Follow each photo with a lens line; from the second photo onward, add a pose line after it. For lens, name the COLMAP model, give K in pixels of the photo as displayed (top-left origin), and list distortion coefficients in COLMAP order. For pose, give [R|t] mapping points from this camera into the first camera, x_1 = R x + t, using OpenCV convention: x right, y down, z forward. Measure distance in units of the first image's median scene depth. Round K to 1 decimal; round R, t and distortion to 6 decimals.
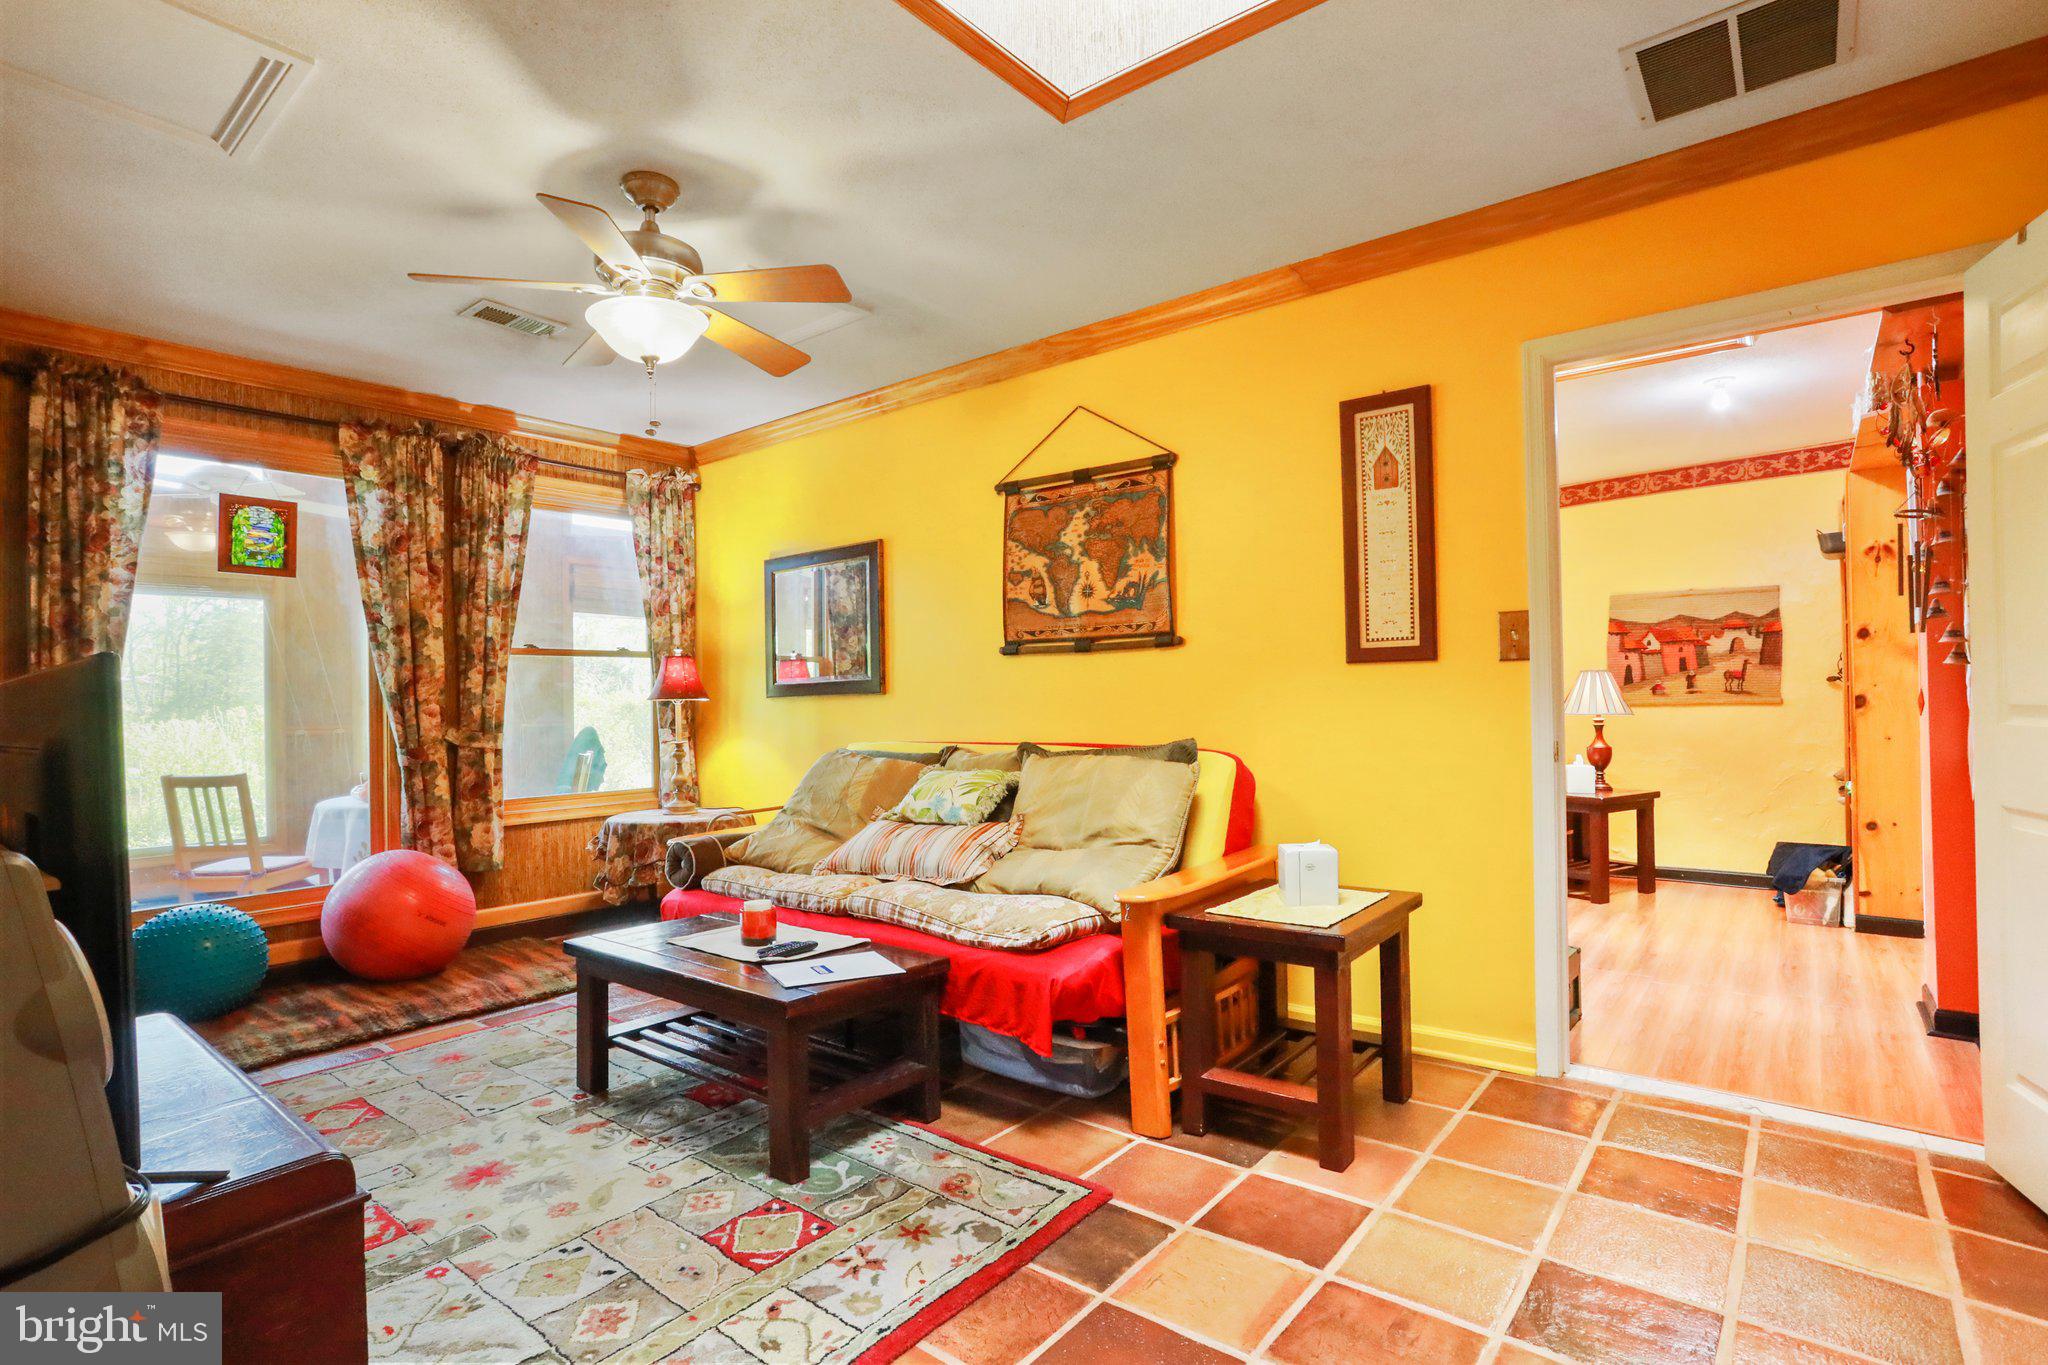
lens RADIAL K [[1001.9, 0, 1021.4], [0, 1001.9, 685.5], [0, 0, 1]] dist [-0.036093, 0.002201]
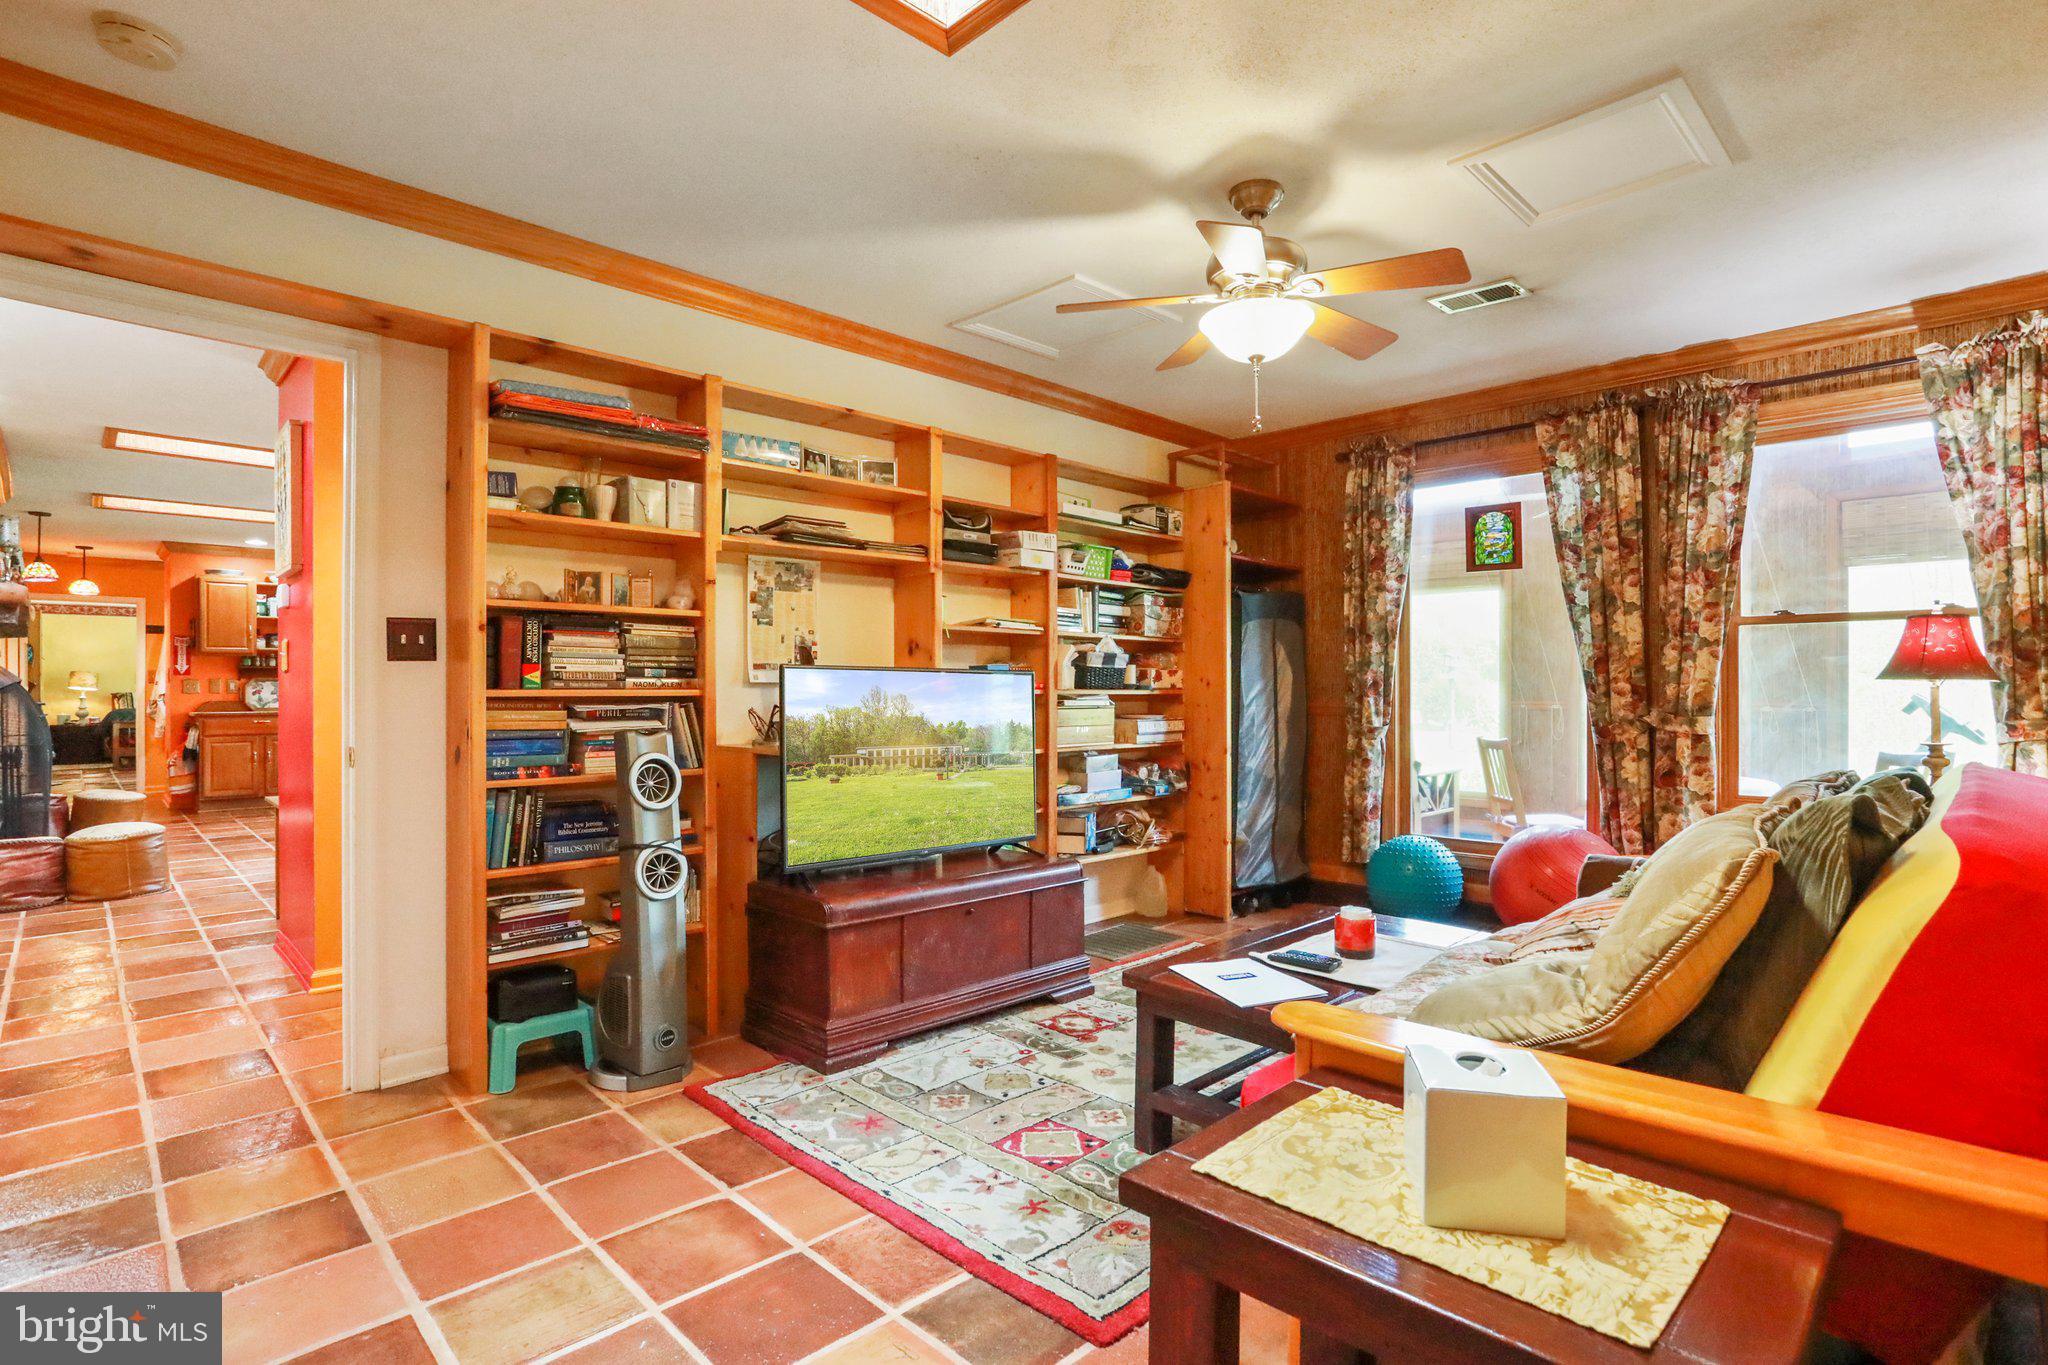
lens RADIAL K [[1001.9, 0, 1016.4], [0, 1001.9, 681.7], [0, 0, 1]] dist [-0.036093, 0.002201]
pose [[-0.125579, 0.009743, -0.992036, 0.499680], [0.016288, 0.999837, 0.007757, 0.001043], [0.991950, -0.015185, -0.125717, 0.618049]]
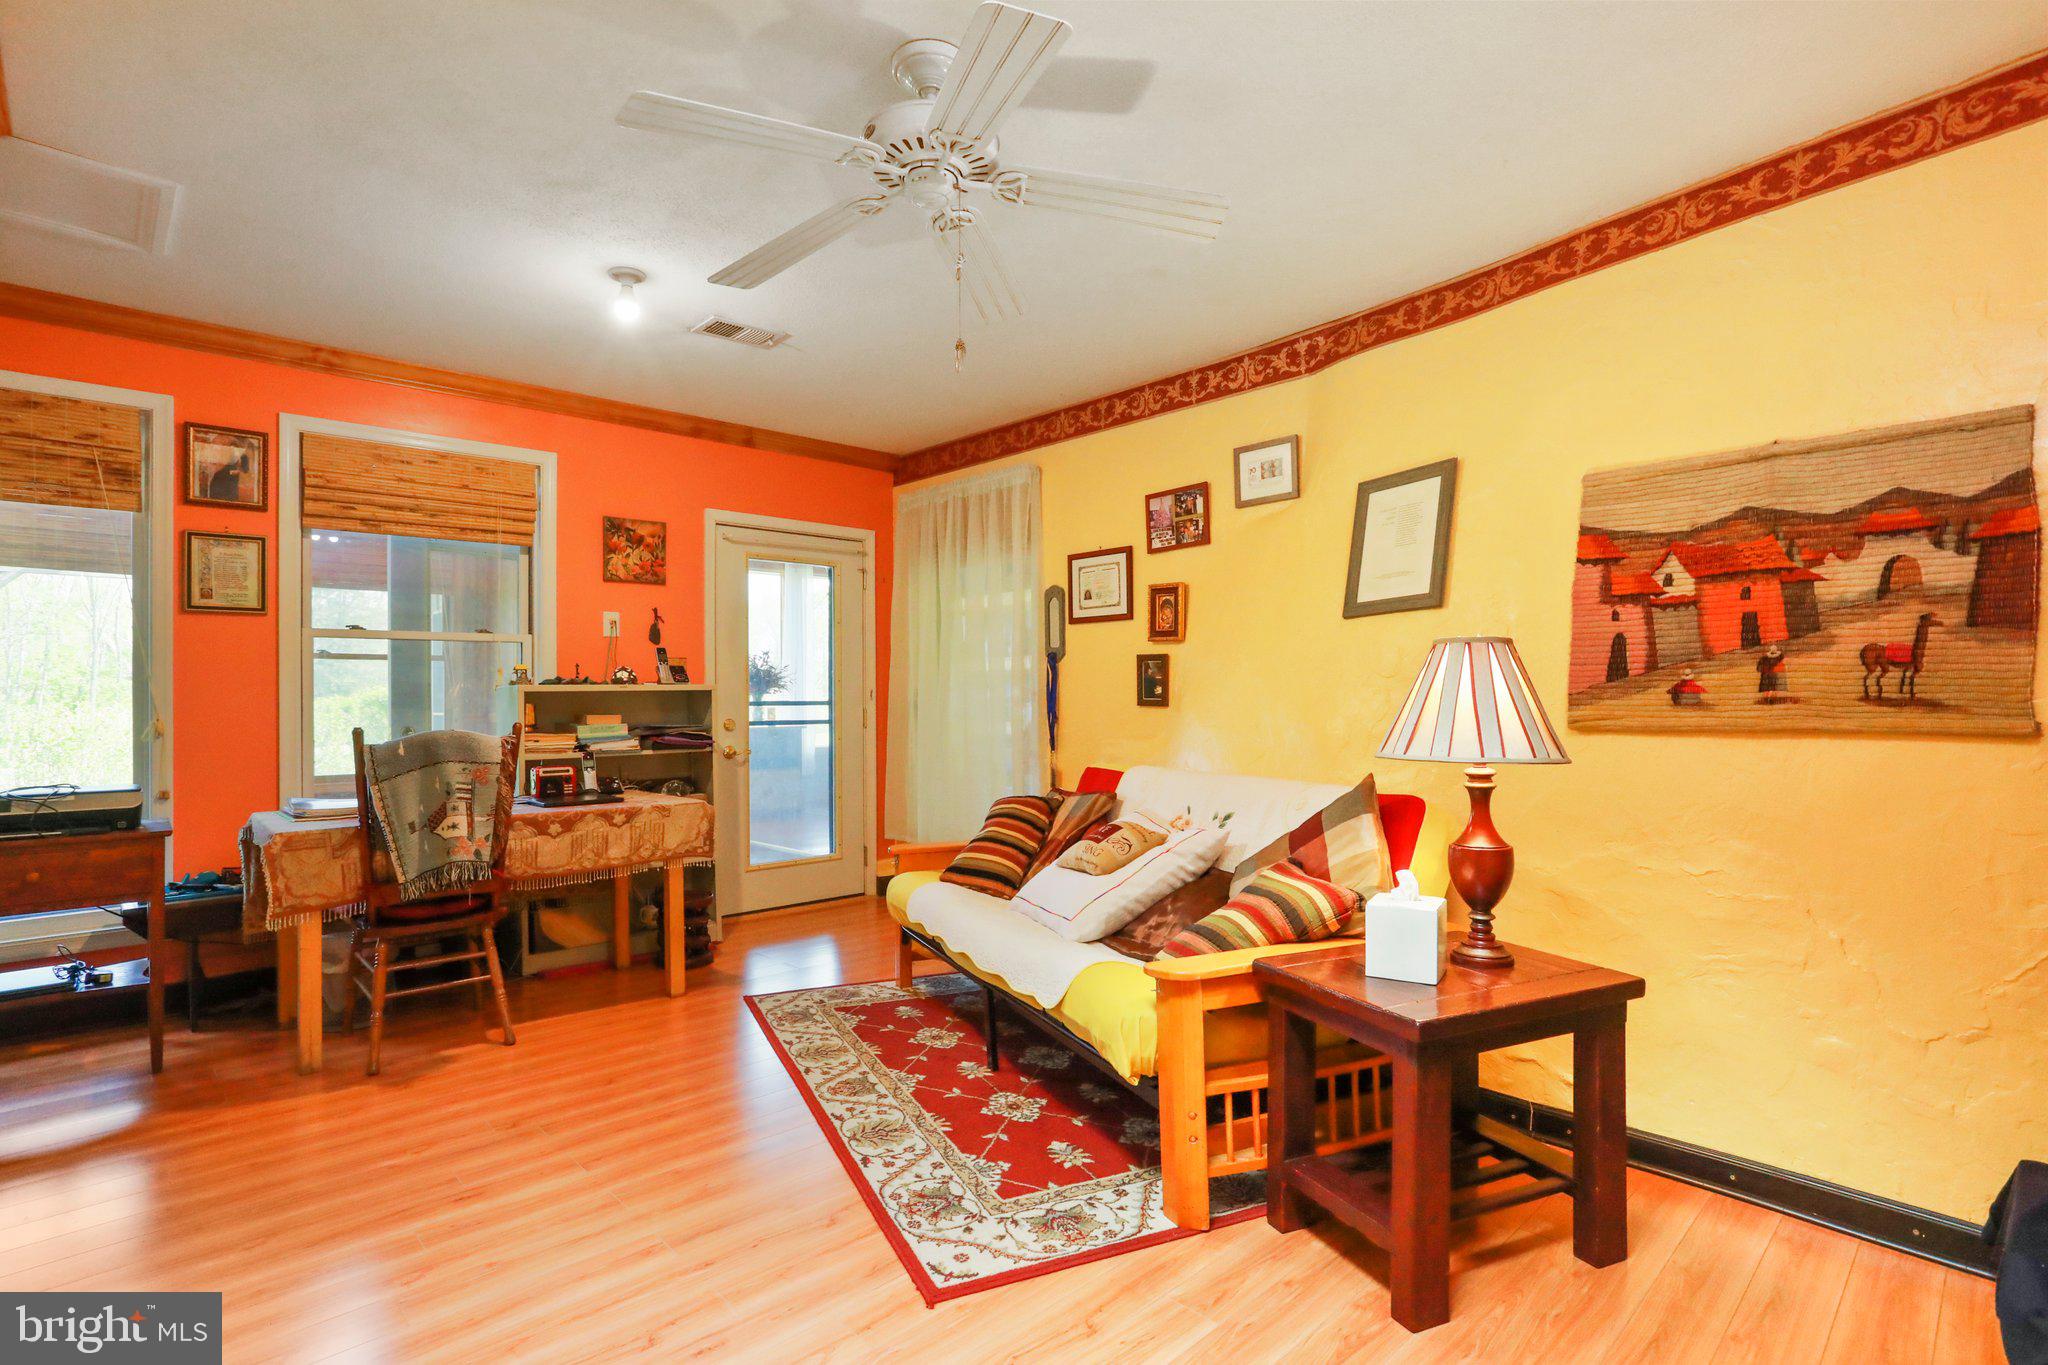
lens RADIAL K [[994.2, 0, 1021.4], [0, 994.2, 684.9], [0, 0, 1]] dist [-0.015288, 0.001384]
pose [[0.992214, 0.005379, -0.124425, 0.020903], [-0.003919, 0.999921, 0.011976, -0.000141], [0.124480, -0.011395, 0.992157, 0.027703]]
